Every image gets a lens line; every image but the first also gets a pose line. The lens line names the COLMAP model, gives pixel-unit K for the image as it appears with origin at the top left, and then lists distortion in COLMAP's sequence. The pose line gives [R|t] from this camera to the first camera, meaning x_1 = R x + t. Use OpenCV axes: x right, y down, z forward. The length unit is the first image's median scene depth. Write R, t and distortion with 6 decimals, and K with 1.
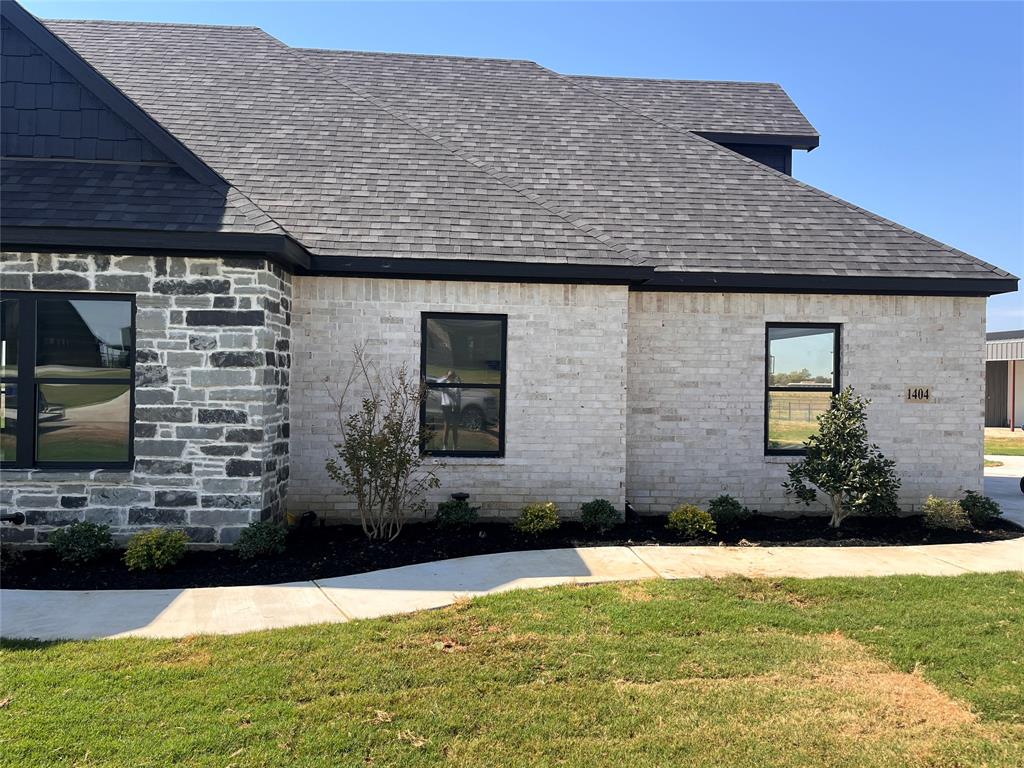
lens RADIAL K [[817.0, 0, 513.4], [0, 817.0, 384.4], [0, 0, 1]] dist [0.039126, -0.024620]
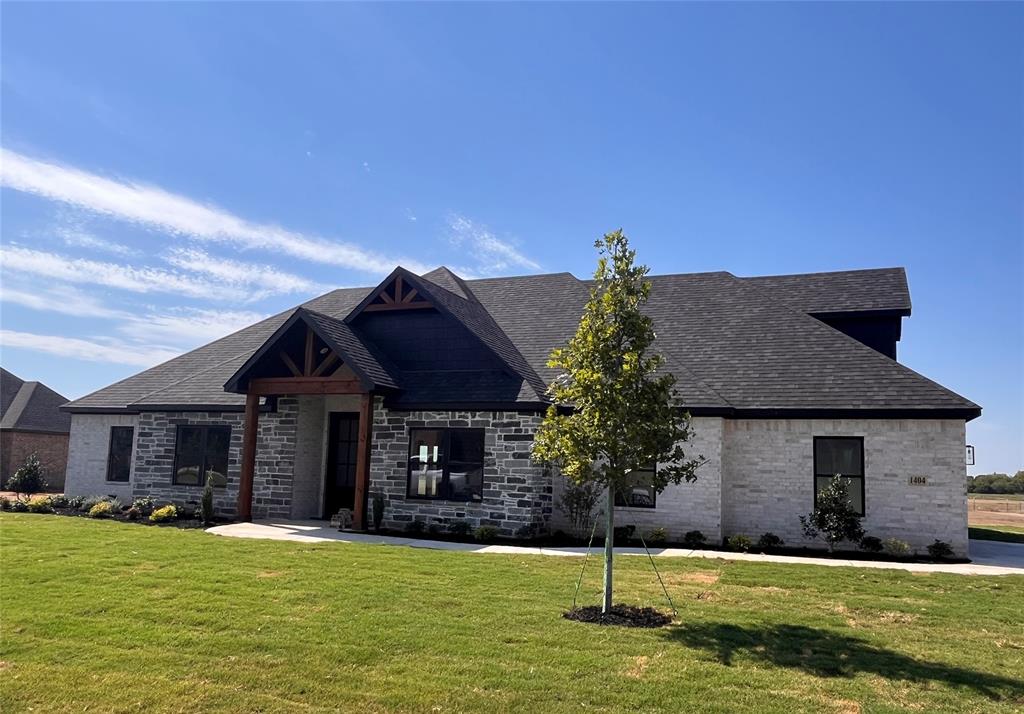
lens RADIAL K [[772.9, 0, 512.5], [0, 772.9, 363.5], [0, 0, 1]] dist [-0.003005, 0.003424]
pose [[0.886376, -0.049574, -0.460304, 0.537310], [-0.022574, 0.988440, -0.149923, 0.033252], [0.462415, 0.143279, 0.875011, -0.783686]]
